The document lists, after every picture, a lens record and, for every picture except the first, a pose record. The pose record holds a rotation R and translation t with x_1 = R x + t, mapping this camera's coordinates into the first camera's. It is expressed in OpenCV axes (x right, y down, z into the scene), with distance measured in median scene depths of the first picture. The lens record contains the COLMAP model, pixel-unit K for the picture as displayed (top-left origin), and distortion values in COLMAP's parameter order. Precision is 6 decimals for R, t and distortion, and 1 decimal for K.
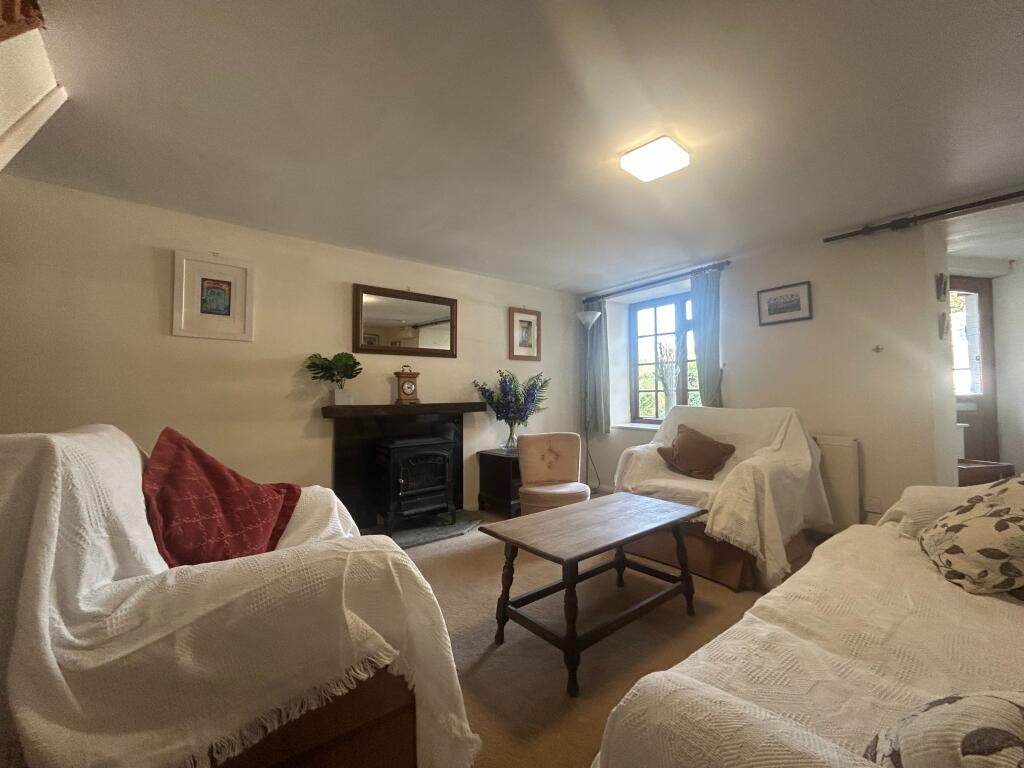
lens RADIAL K [[417.6, 0, 508.0], [0, 417.6, 380.5], [0, 0, 1]] dist [0.000102, 0.000028]
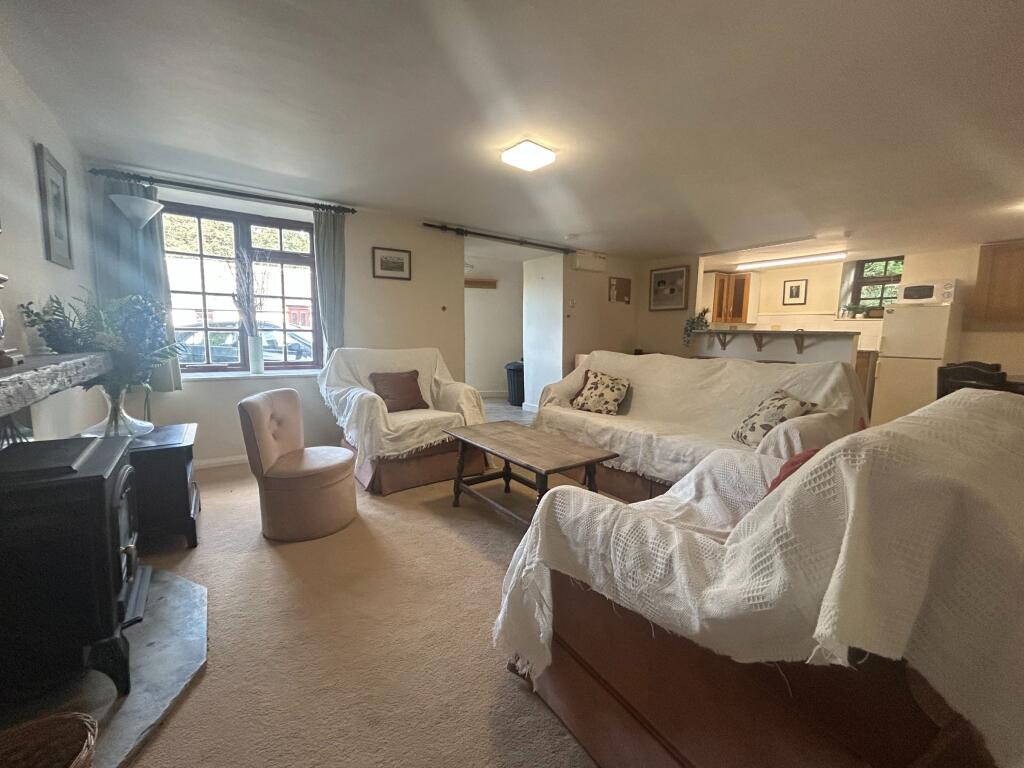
lens RADIAL K [[417.6, 0, 508.0], [0, 417.6, 380.5], [0, 0, 1]] dist [0.000102, 0.000028]
pose [[0.043487, -0.106693, 0.993341, -0.604342], [-0.045884, 0.993019, 0.108667, 0.011550], [-0.998000, -0.050304, 0.038288, 0.604053]]
